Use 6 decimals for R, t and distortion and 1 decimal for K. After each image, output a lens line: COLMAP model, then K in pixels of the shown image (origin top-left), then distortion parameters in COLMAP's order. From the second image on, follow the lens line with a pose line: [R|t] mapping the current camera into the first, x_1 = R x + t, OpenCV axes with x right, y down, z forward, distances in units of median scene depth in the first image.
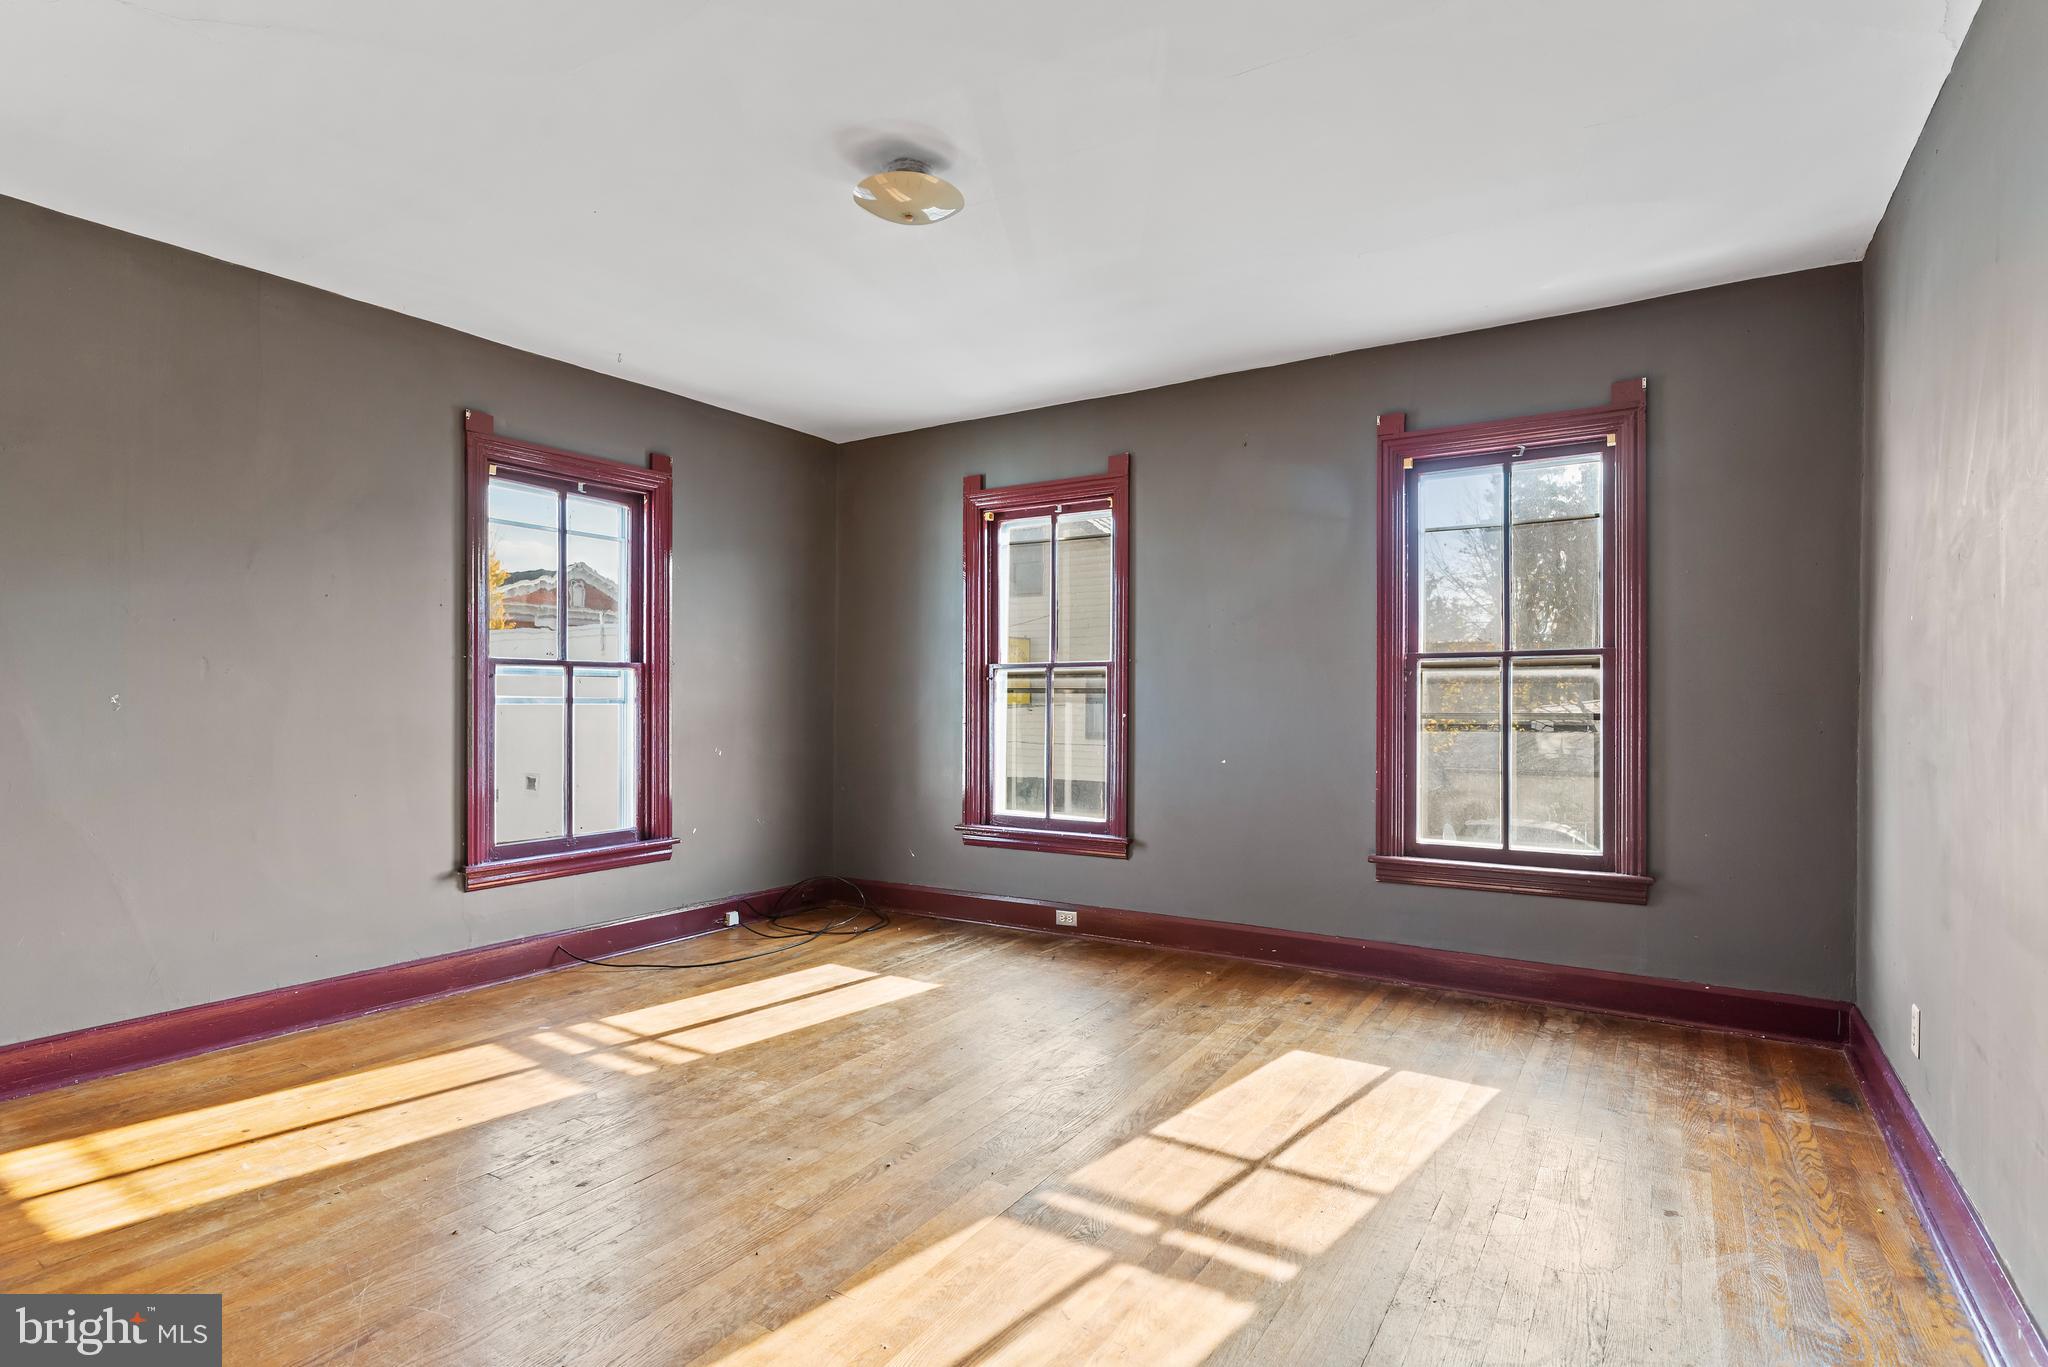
lens RADIAL K [[1005.8, 0, 1046.7], [0, 1005.8, 699.9], [0, 0, 1]] dist [0.001249, 0.000087]
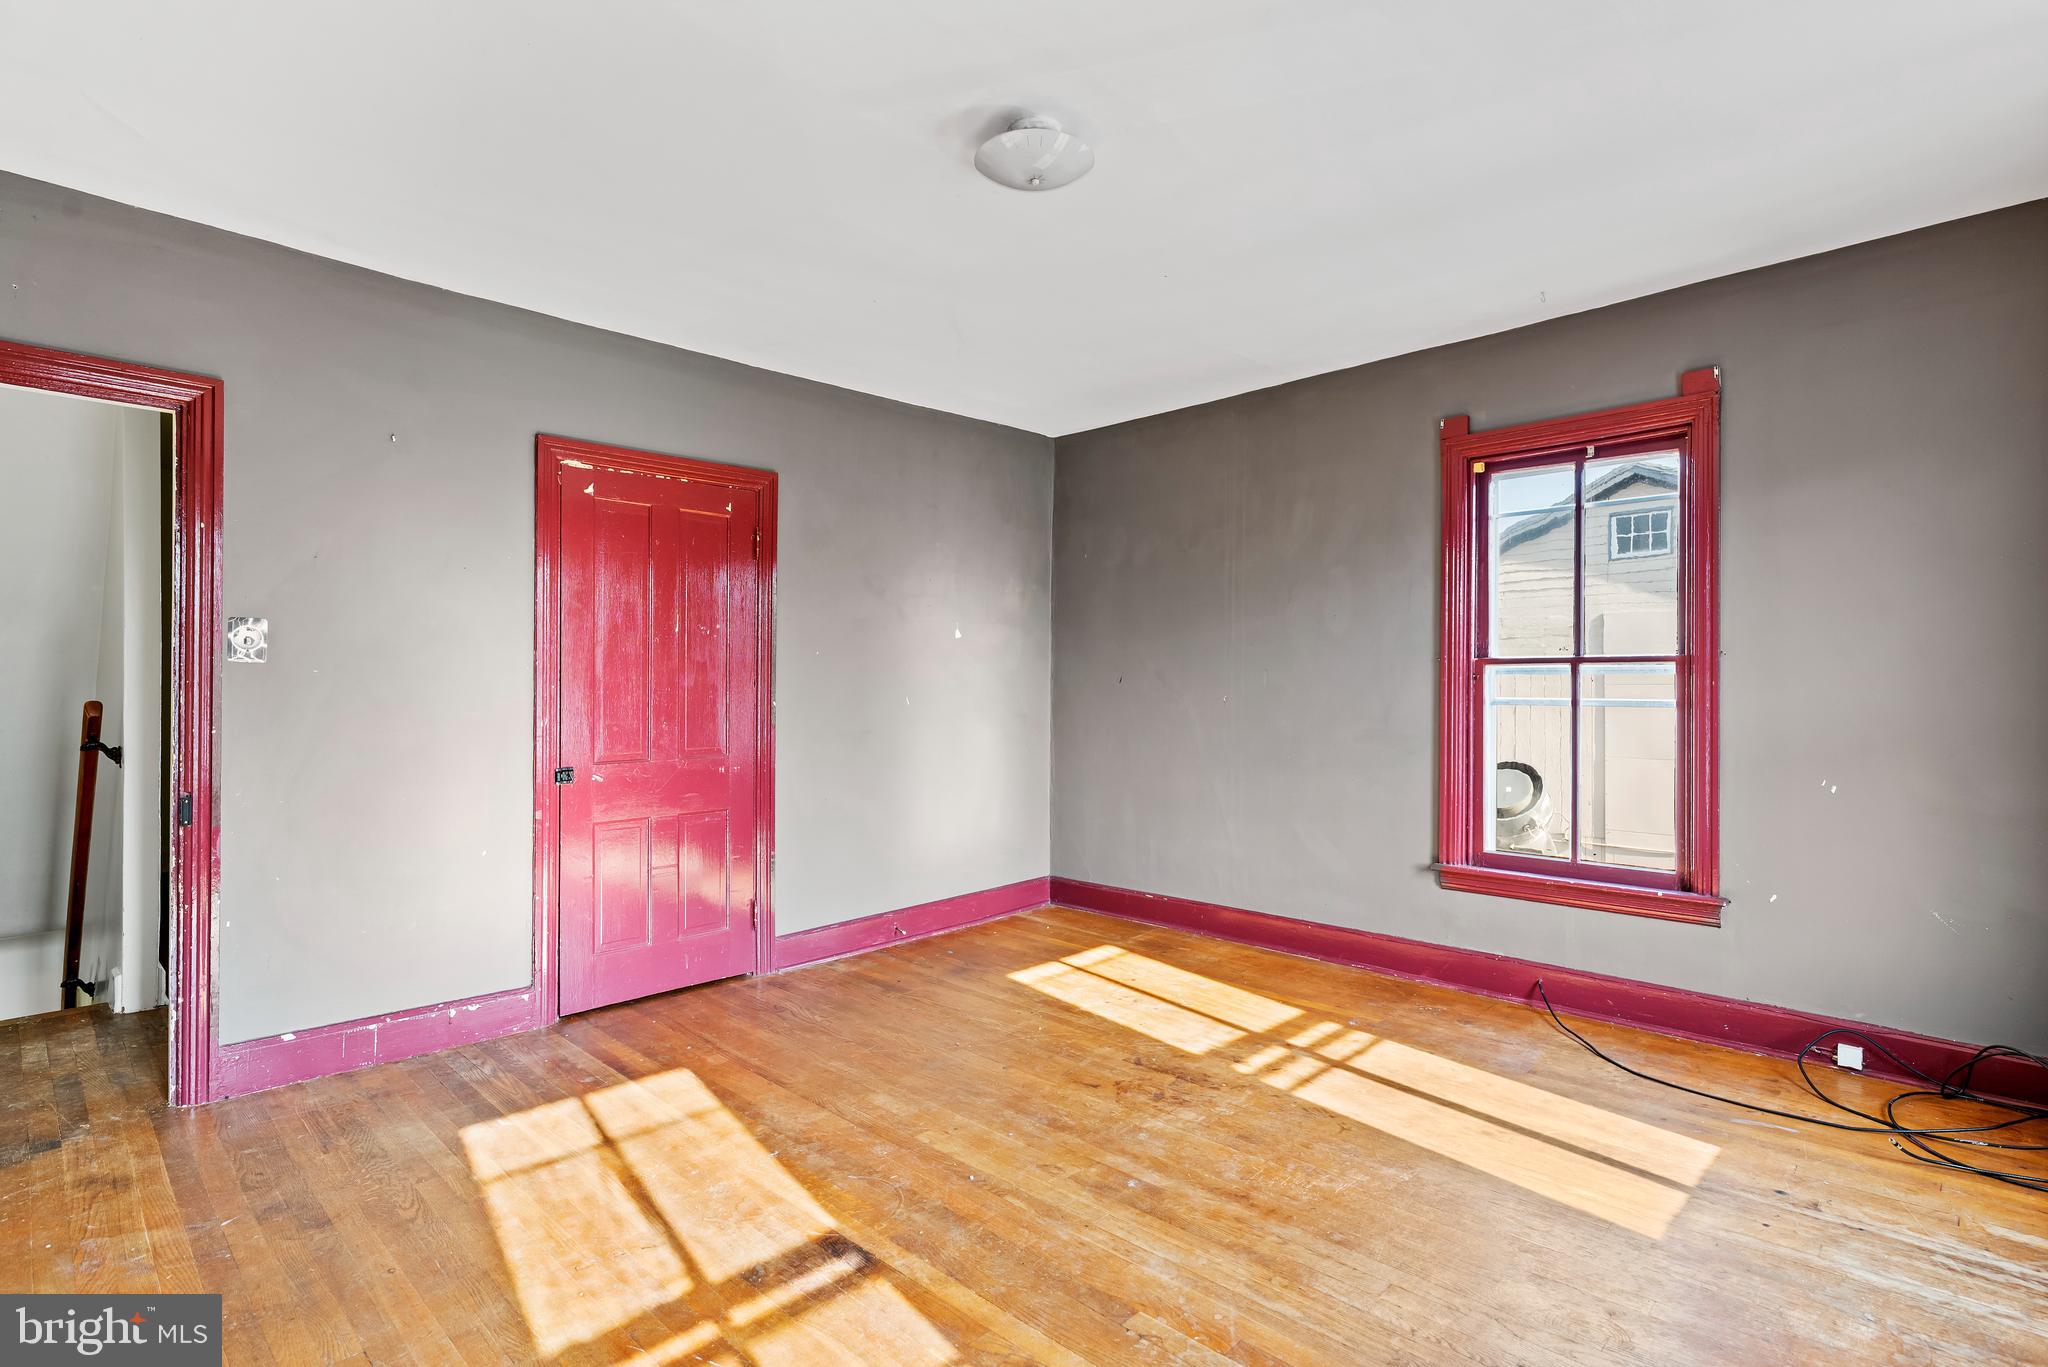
lens RADIAL K [[1005.8, 0, 1046.7], [0, 1005.8, 699.9], [0, 0, 1]] dist [0.001249, 0.000087]
pose [[-0.205243, 0.013225, -0.978622, 0.578311], [-0.000385, 0.999908, 0.013593, -0.017604], [0.978711, 0.003167, -0.205219, 0.926888]]
